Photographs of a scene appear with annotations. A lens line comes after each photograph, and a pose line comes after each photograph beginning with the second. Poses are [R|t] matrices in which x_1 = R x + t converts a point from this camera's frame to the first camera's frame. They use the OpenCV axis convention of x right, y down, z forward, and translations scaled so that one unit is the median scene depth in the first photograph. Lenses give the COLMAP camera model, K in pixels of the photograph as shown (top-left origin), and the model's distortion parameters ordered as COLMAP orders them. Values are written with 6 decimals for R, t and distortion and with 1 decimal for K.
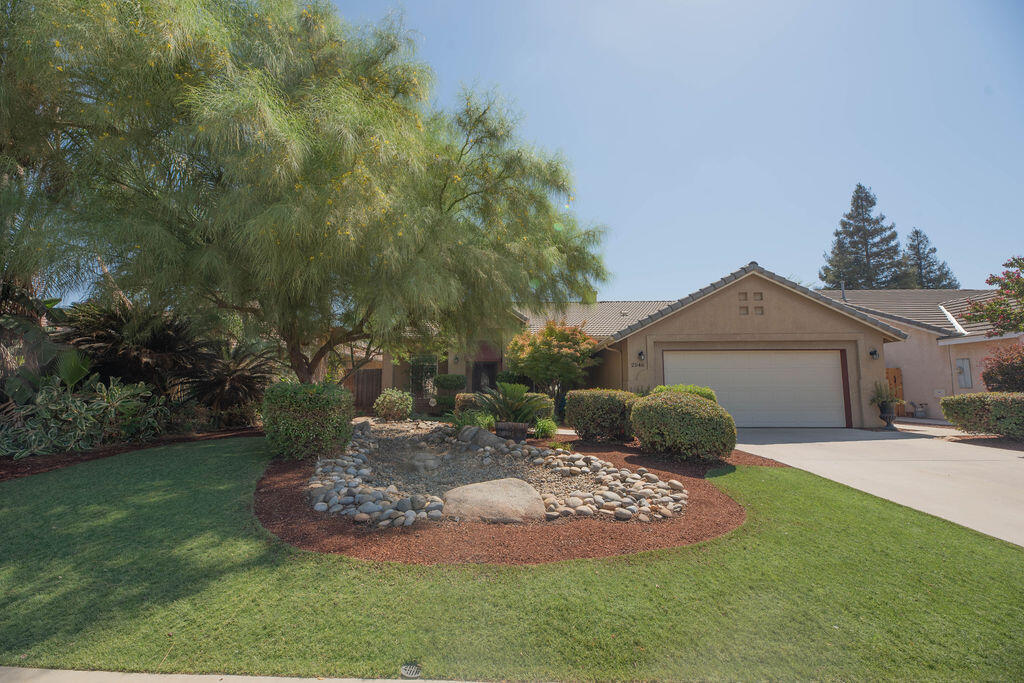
lens RADIAL K [[410.4, 0, 498.7], [0, 410.4, 350.8], [0, 0, 1]] dist [-0.000160, -0.003169]
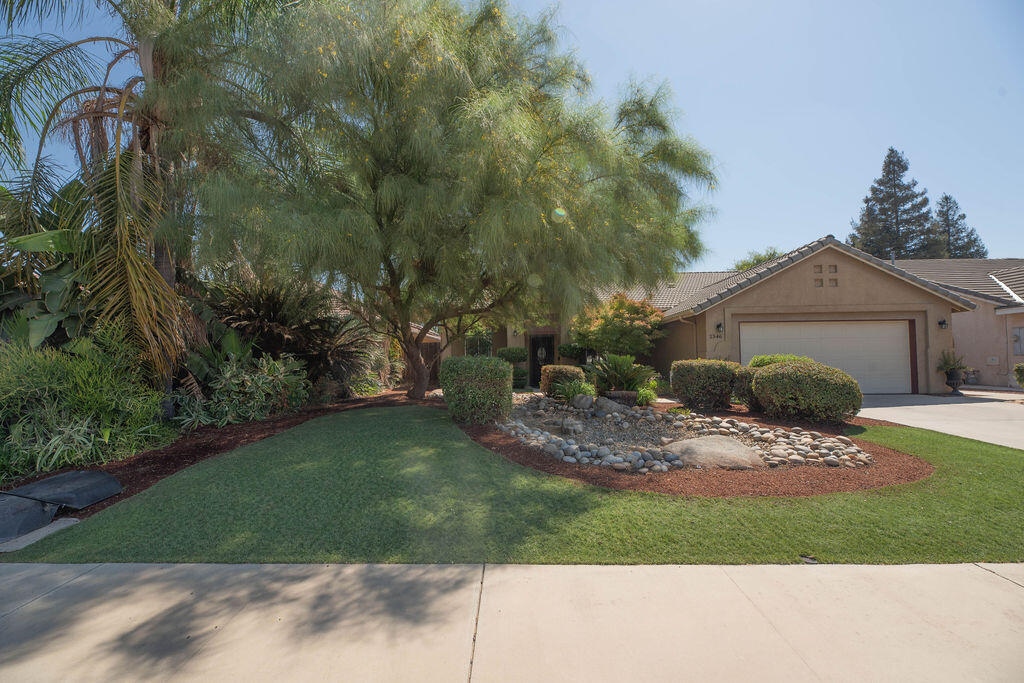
lens RADIAL K [[410.4, 0, 523.7], [0, 410.4, 350.8], [0, 0, 1]] dist [-0.000160, -0.003169]
pose [[0.999946, -0.010155, 0.002049, -0.152667], [0.009995, 0.997717, 0.066784, -0.003416], [-0.002722, -0.066760, 0.997765, -0.043284]]
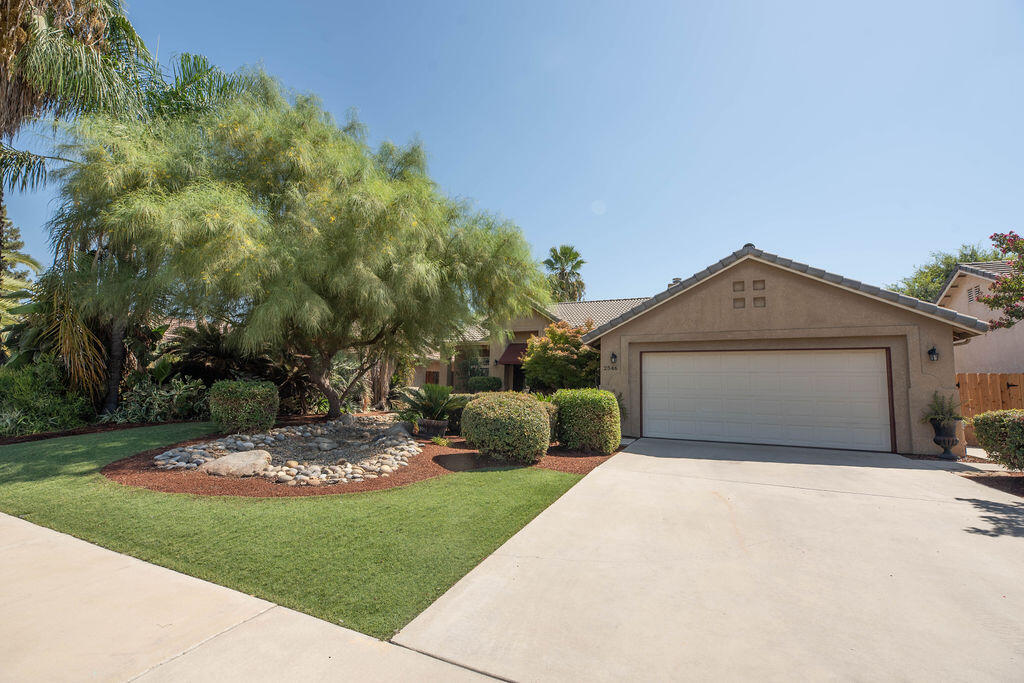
lens RADIAL K [[410.4, 0, 513.9], [0, 410.4, 346.9], [0, 0, 1]] dist [-0.000160, -0.003169]
pose [[0.933208, -0.017487, -0.358910, 0.471307], [0.011854, 0.999770, -0.017889, 0.000451], [0.359140, 0.012440, 0.933201, 0.056207]]
